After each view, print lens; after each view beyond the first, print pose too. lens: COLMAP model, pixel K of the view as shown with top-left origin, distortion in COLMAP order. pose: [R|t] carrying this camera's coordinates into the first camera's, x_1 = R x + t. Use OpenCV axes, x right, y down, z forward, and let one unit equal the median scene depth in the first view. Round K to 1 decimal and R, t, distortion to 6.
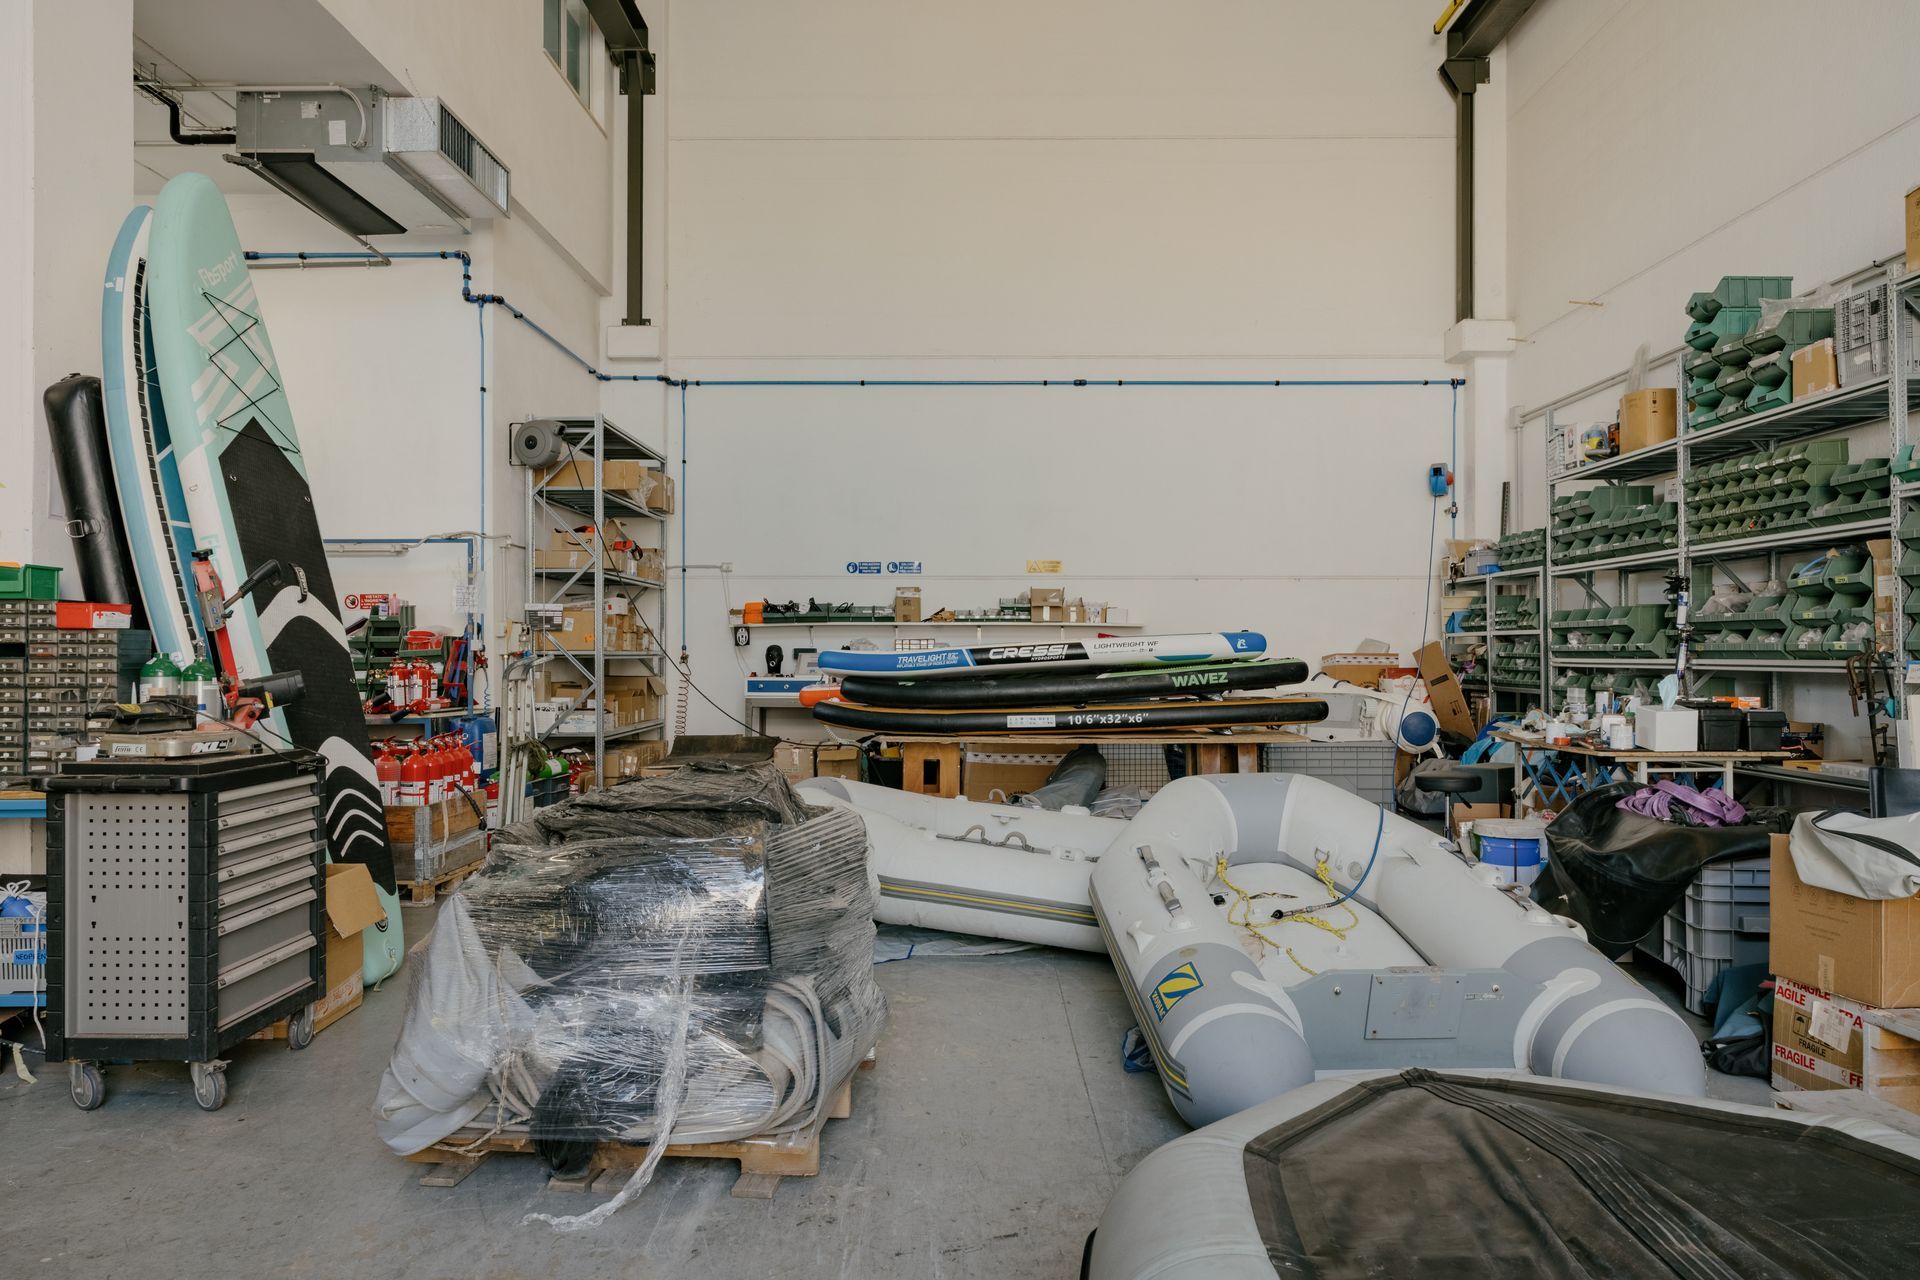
lens RADIAL K [[1299.0, 0, 960.0], [0, 1299.0, 640.0], [0, 0, 1]] dist [0.007459, -0.000675]
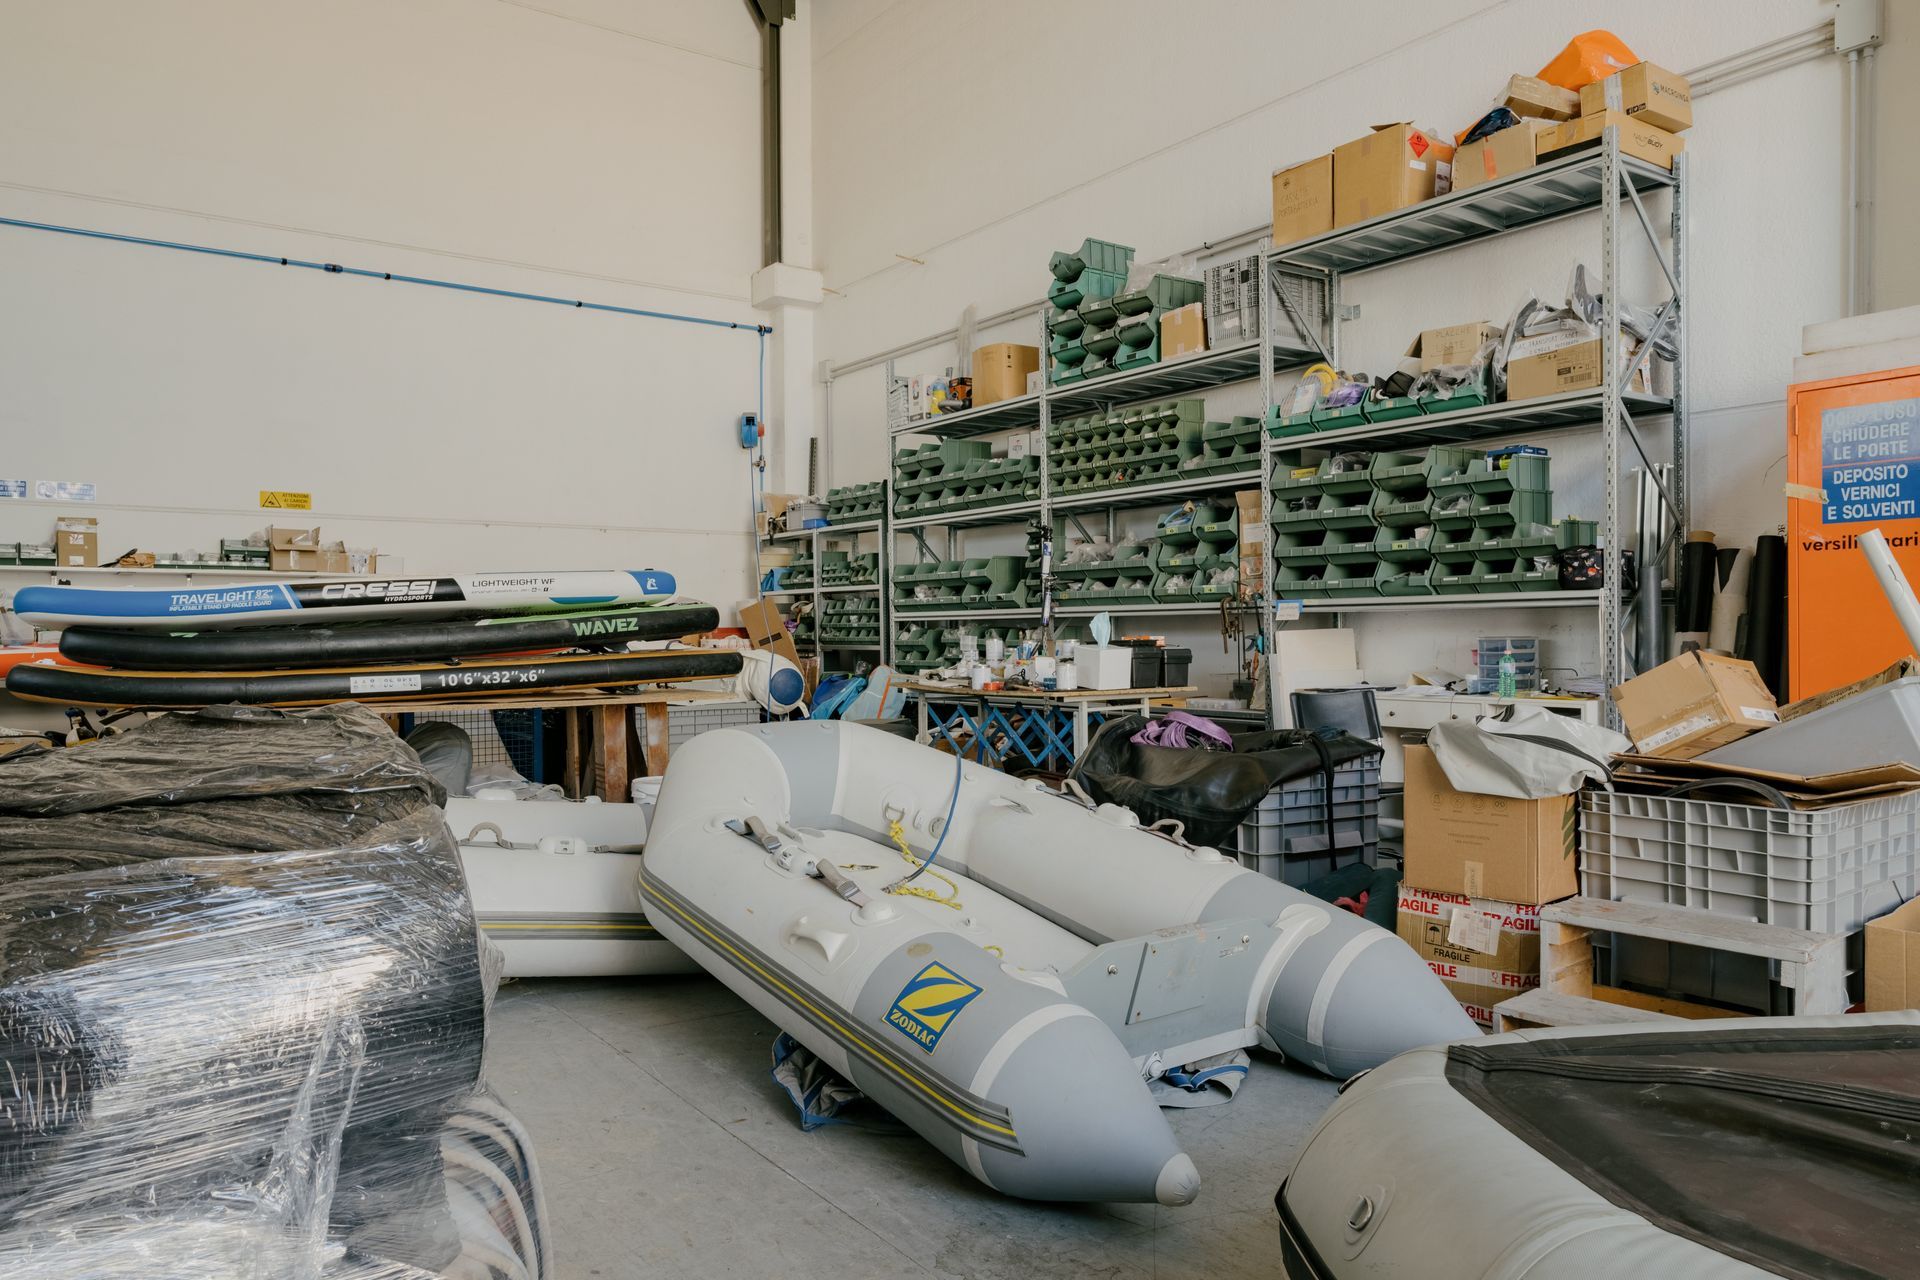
lens RADIAL K [[1341.5, 0, 960.0], [0, 1341.5, 640.0], [0, 0, 1]] dist [0.014214, -0.001731]
pose [[0.813979, -0.008285, 0.580835, -0.119710], [0.001292, 0.999922, 0.012452, 0.027752], [-0.580893, -0.009385, 0.813926, 0.183026]]
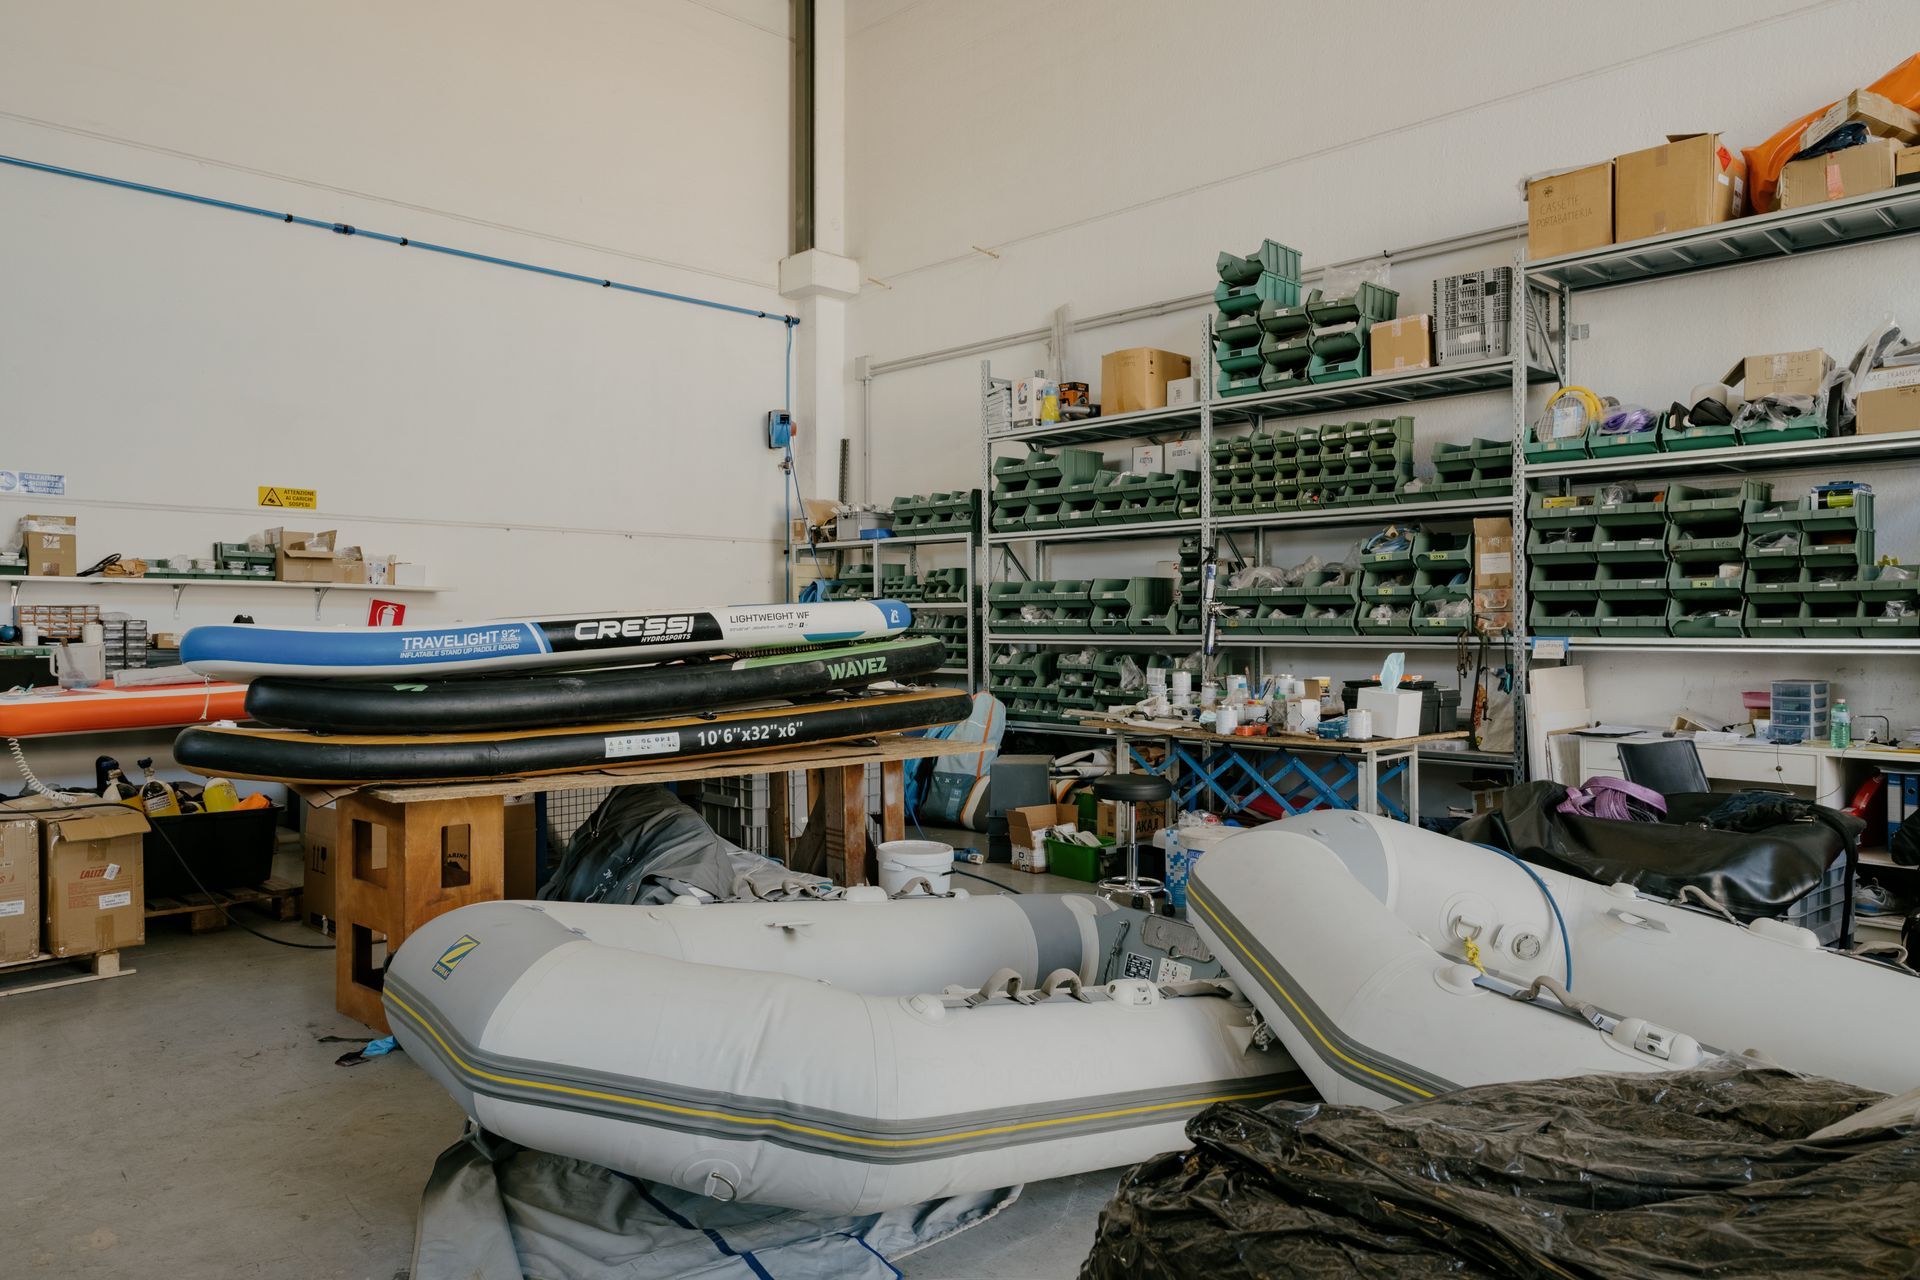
lens RADIAL K [[1312.3, 0, 960.0], [0, 1312.3, 640.0], [0, 0, 1]] dist [0.004311, -0.000298]
pose [[0.714969, -0.006076, 0.699130, -0.254085], [-0.007763, 0.999832, 0.016628, 0.003472], [-0.699113, -0.017315, 0.714801, 0.454900]]
